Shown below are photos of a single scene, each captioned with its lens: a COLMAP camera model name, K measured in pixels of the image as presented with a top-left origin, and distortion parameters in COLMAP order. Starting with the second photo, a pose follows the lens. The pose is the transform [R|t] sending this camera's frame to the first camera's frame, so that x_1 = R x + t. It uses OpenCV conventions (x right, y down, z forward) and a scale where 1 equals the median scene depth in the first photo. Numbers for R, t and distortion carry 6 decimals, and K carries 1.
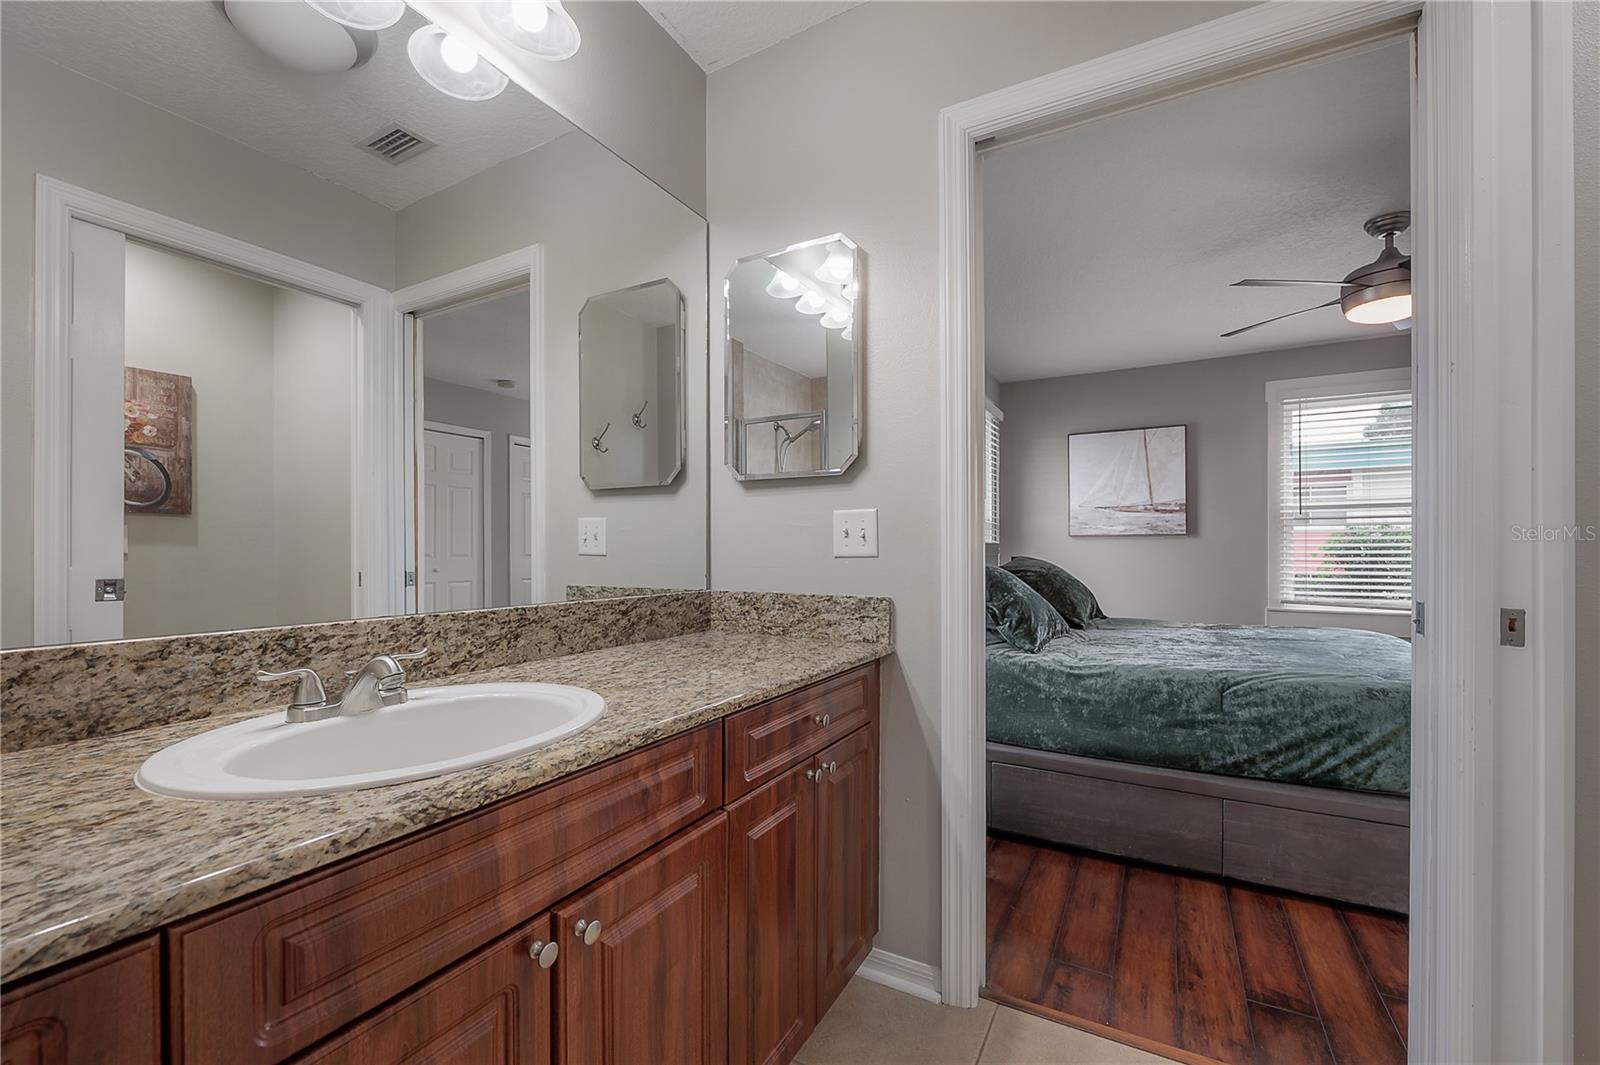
lens RADIAL K [[649.9, 0, 806.7], [0, 649.9, 538.4], [0, 0, 1]] dist [-0.002577, -0.000274]
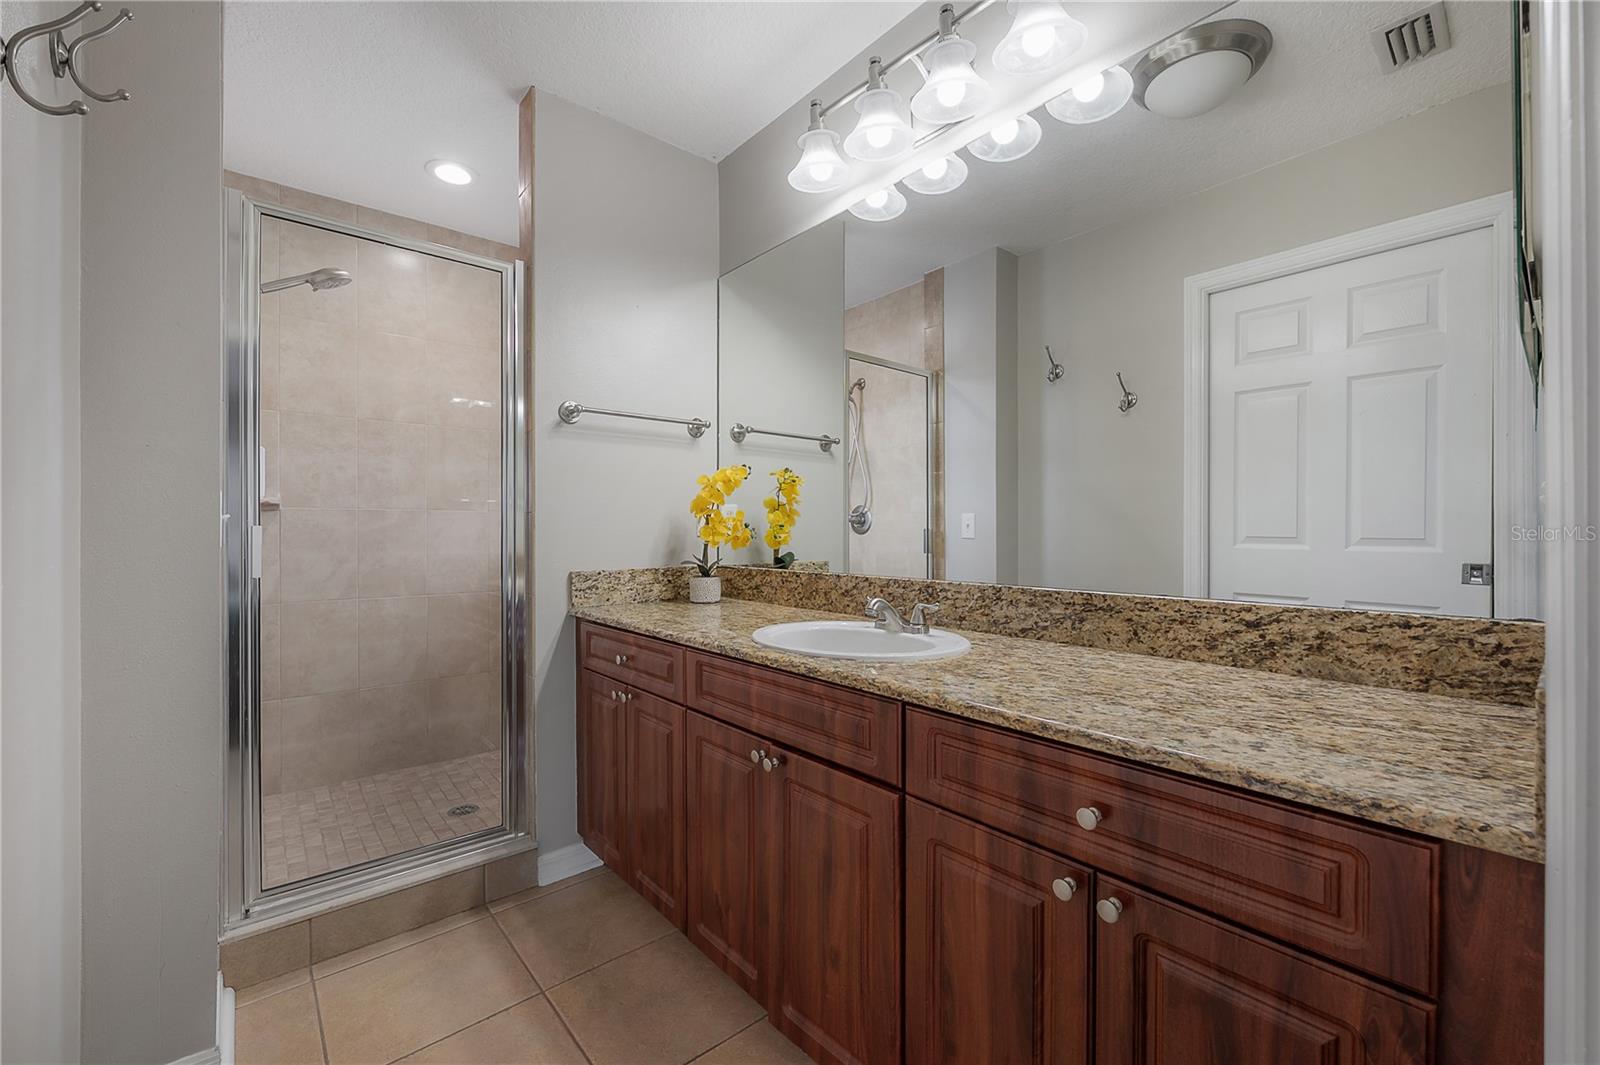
lens RADIAL K [[649.9, 0, 806.7], [0, 649.9, 538.4], [0, 0, 1]] dist [-0.002577, -0.000274]
pose [[-0.339023, 0.007639, -0.940747, 0.766835], [0.015268, 0.999880, 0.002617, 0.013525], [0.940654, -0.013476, -0.339099, 1.065604]]
